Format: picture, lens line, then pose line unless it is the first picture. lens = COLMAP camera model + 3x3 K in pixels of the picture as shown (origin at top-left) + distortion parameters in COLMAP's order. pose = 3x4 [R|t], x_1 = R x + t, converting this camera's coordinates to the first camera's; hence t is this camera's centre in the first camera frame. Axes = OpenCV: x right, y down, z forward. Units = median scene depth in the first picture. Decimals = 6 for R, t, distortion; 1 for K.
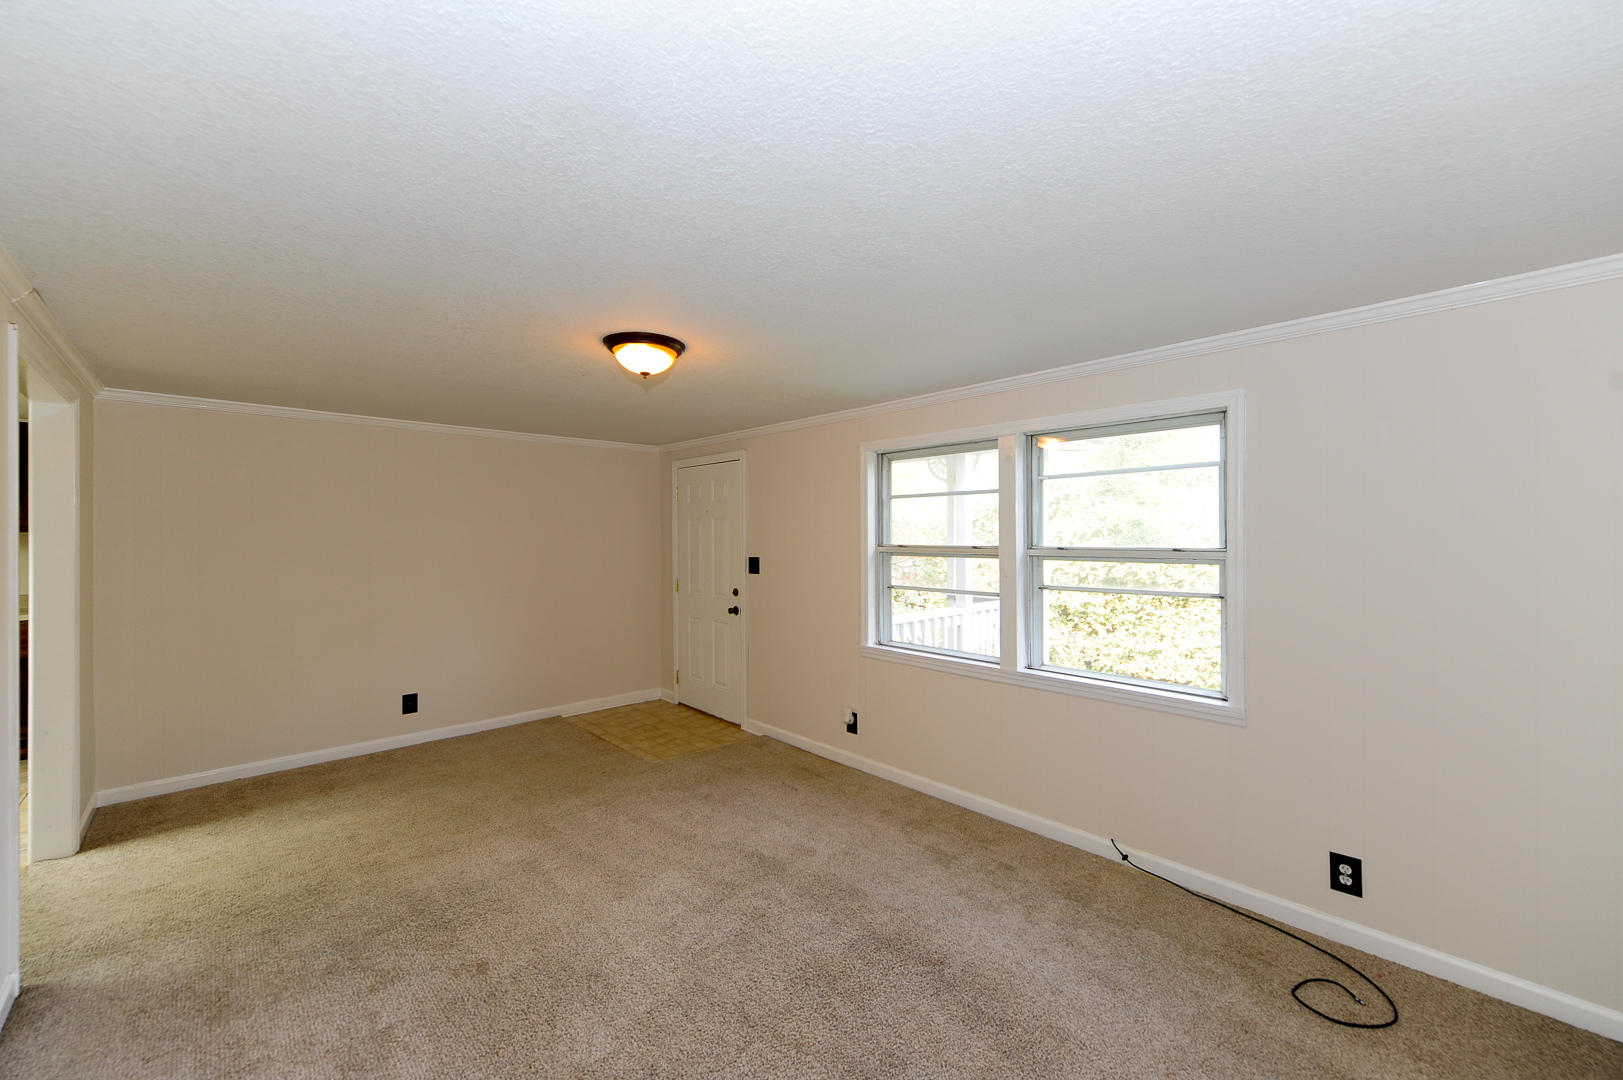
lens RADIAL K [[652.7, 0, 865.6], [0, 652.7, 537.2], [0, 0, 1]] dist [-0.000135, -0.000364]
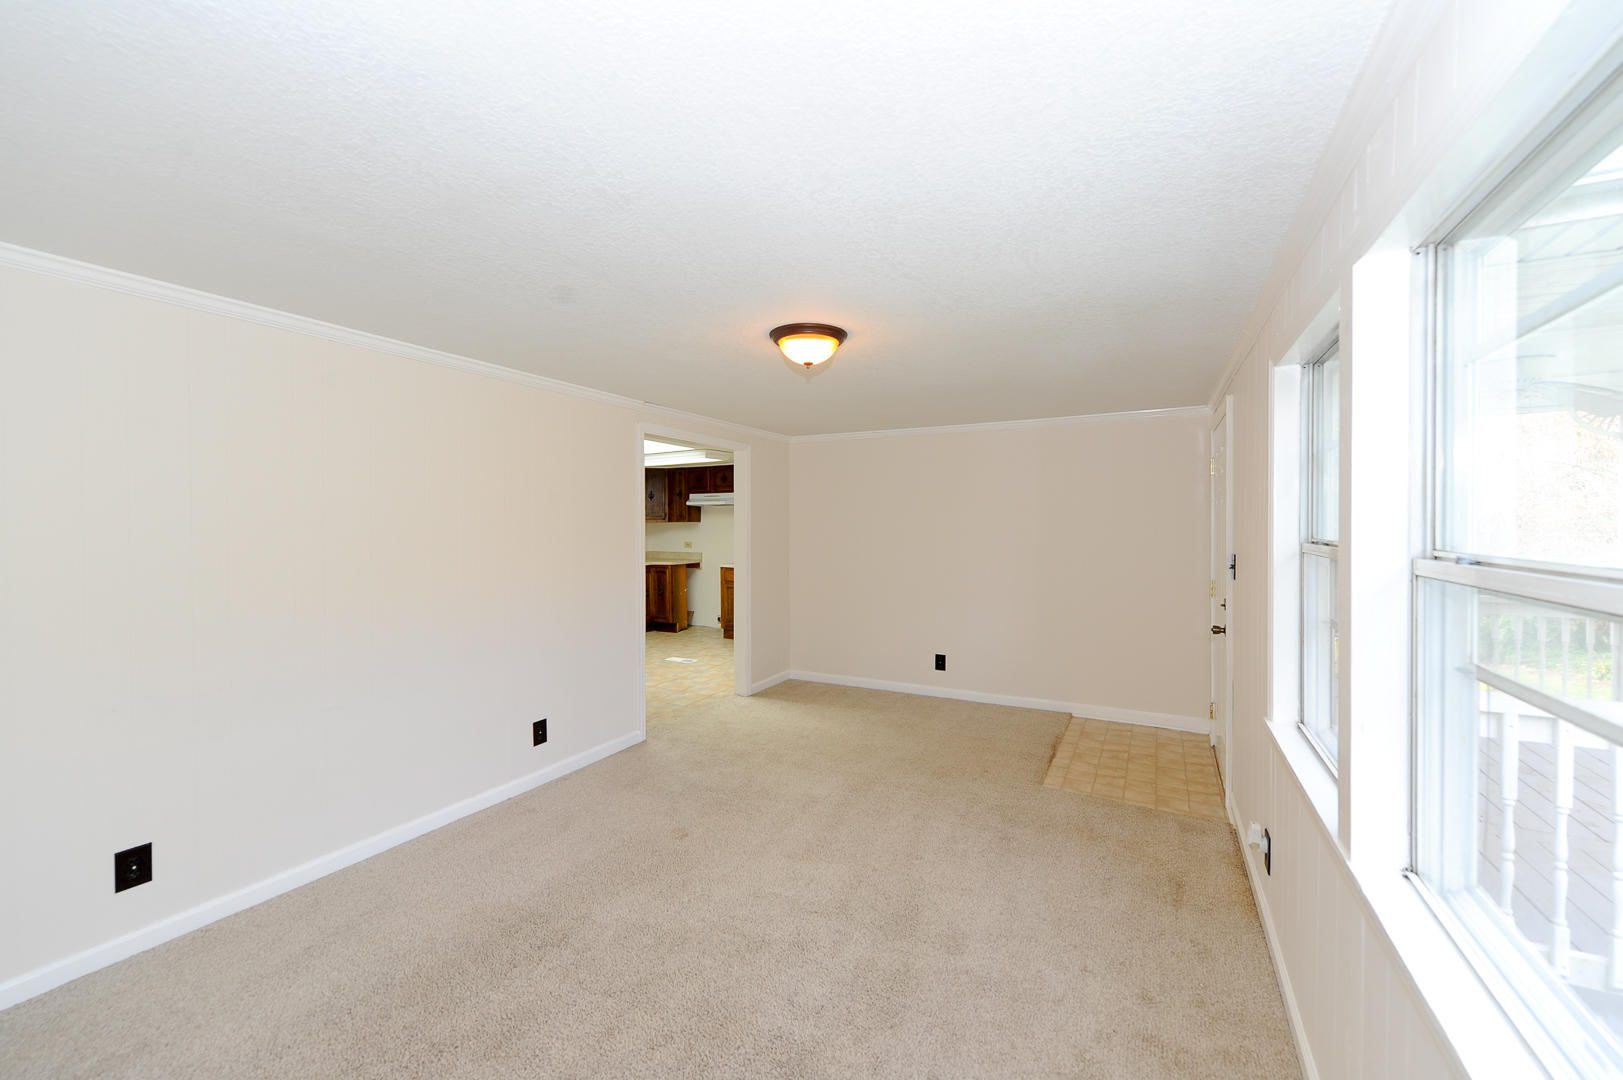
lens RADIAL K [[652.8, 0, 783.4], [0, 652.8, 516.7], [0, 0, 1]] dist [-0.000642, -0.000639]
pose [[0.253237, -0.010422, -0.967348, 0.485075], [-0.000478, 0.999941, -0.010898, 0.000986], [0.967404, 0.003223, 0.253217, 0.515914]]
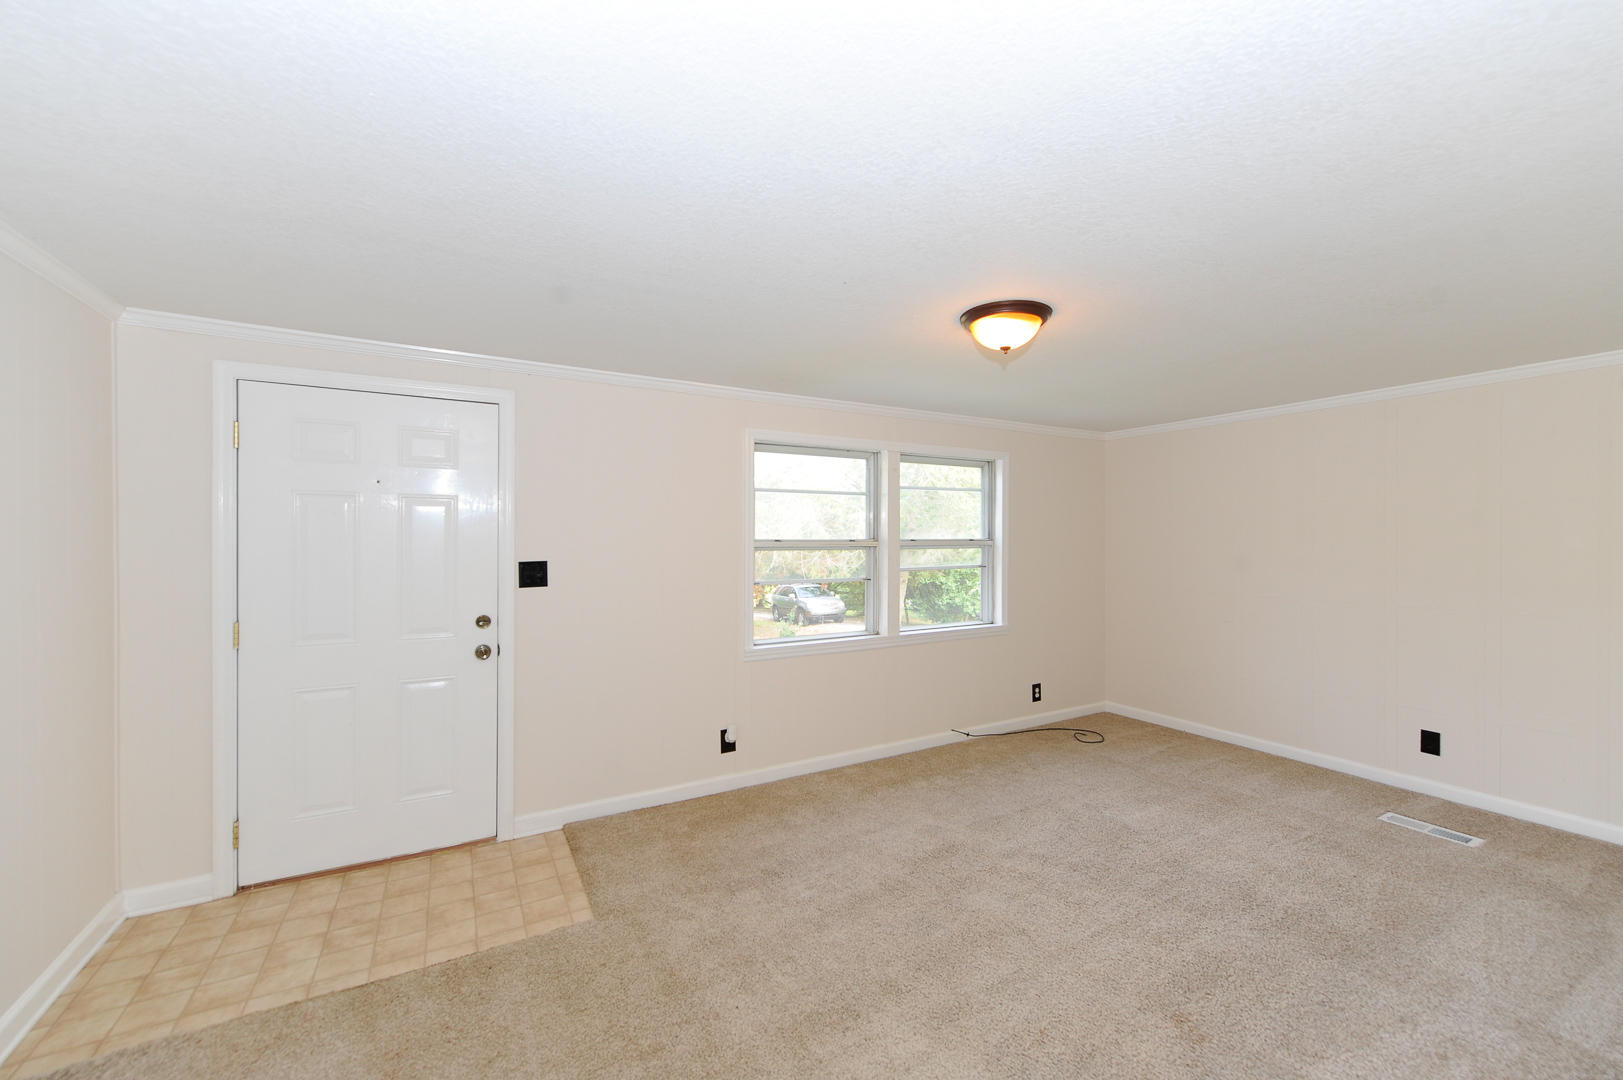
lens RADIAL K [[629.9, 0, 811.5], [0, 629.9, 540.0], [0, 0, 1]] dist [-0.001518, -0.000297]
pose [[0.266895, -0.004558, 0.963715, -0.930644], [-0.000377, 0.999988, 0.004834, 0.008575], [-0.963726, -0.001653, 0.266890, 0.759517]]
